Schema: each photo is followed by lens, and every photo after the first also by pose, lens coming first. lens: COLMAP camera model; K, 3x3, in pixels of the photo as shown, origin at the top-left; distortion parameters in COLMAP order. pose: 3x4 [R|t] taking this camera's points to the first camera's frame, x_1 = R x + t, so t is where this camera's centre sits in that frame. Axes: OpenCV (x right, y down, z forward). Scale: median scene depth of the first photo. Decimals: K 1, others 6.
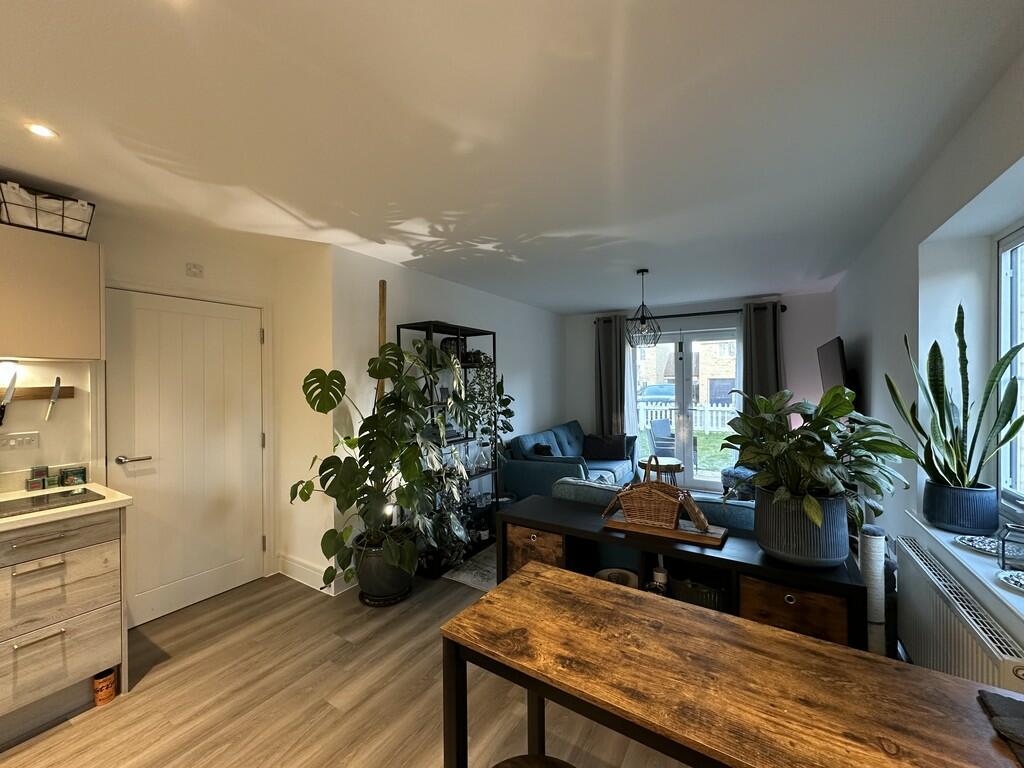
lens RADIAL K [[408.3, 0, 513.3], [0, 408.3, 382.6], [0, 0, 1]] dist [-0.001456, 0.000401]
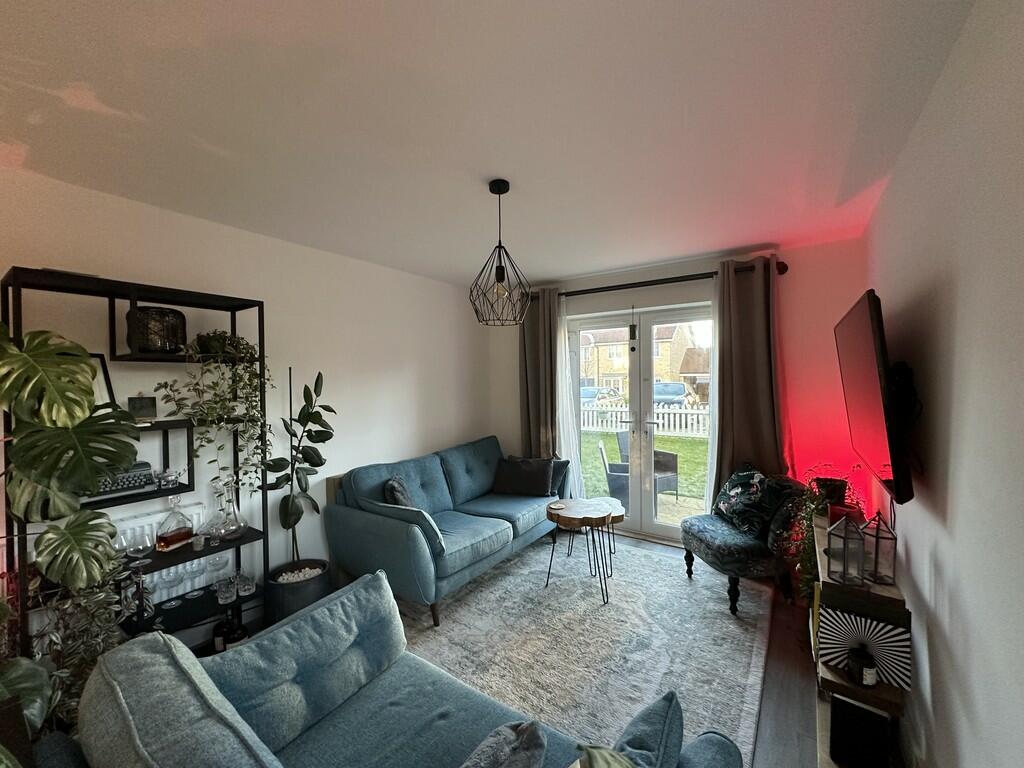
lens RADIAL K [[408.3, 0, 513.2], [0, 408.3, 382.7], [0, 0, 1]] dist [-0.001456, 0.000401]
pose [[0.998571, 0.001375, -0.053415, 0.553121], [-0.000970, 0.999971, 0.007607, -0.017757], [0.053424, -0.007544, 0.998543, 0.684349]]
